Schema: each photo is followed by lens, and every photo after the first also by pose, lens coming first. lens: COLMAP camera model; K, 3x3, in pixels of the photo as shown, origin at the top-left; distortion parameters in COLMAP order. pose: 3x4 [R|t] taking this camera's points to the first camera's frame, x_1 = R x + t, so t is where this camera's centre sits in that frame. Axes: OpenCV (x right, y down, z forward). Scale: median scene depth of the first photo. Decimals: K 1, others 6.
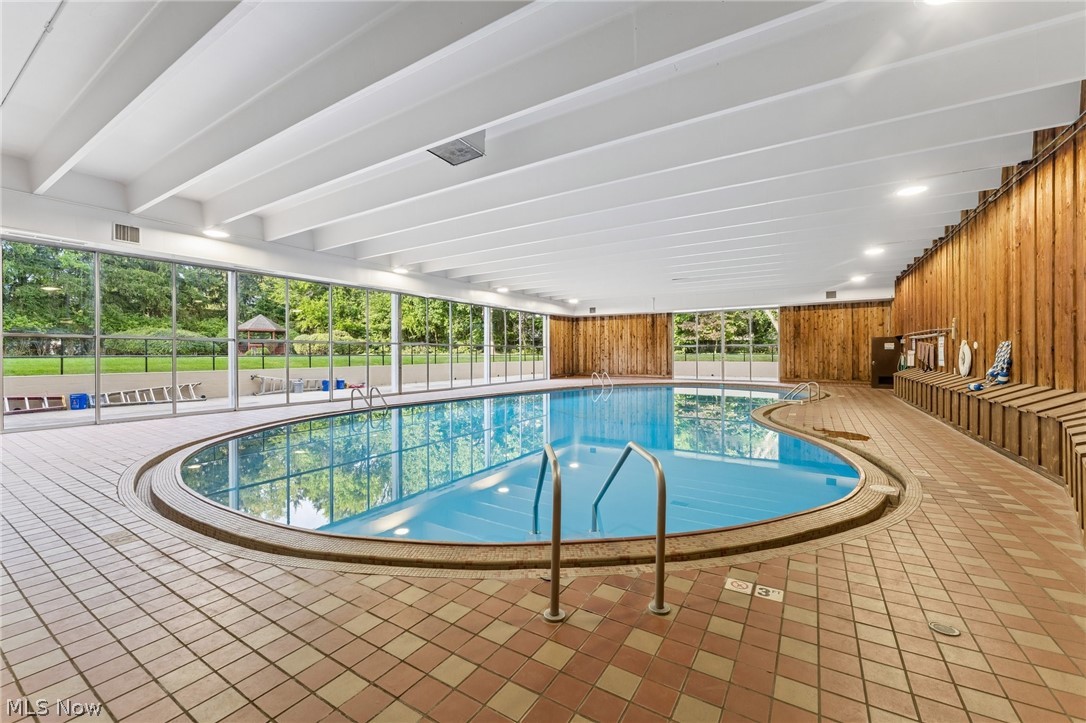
lens RADIAL K [[435.0, 0, 543.1], [0, 435.0, 357.1], [0, 0, 1]] dist [0.000506, -0.000297]
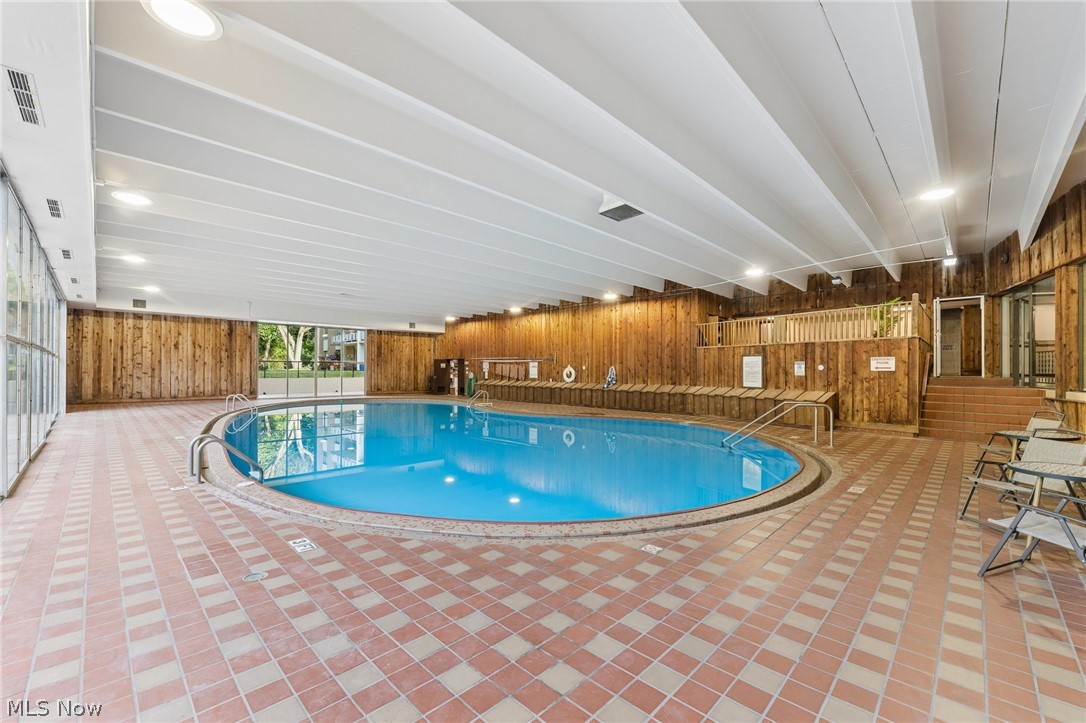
lens RADIAL K [[435.0, 0, 540.2], [0, 435.0, 369.8], [0, 0, 1]] dist [0.000506, -0.000297]
pose [[0.225335, 0.006899, 0.974257, -0.456920], [0.002777, 0.999966, -0.007724, 0.000480], [-0.974277, 0.004446, 0.225309, 0.291018]]
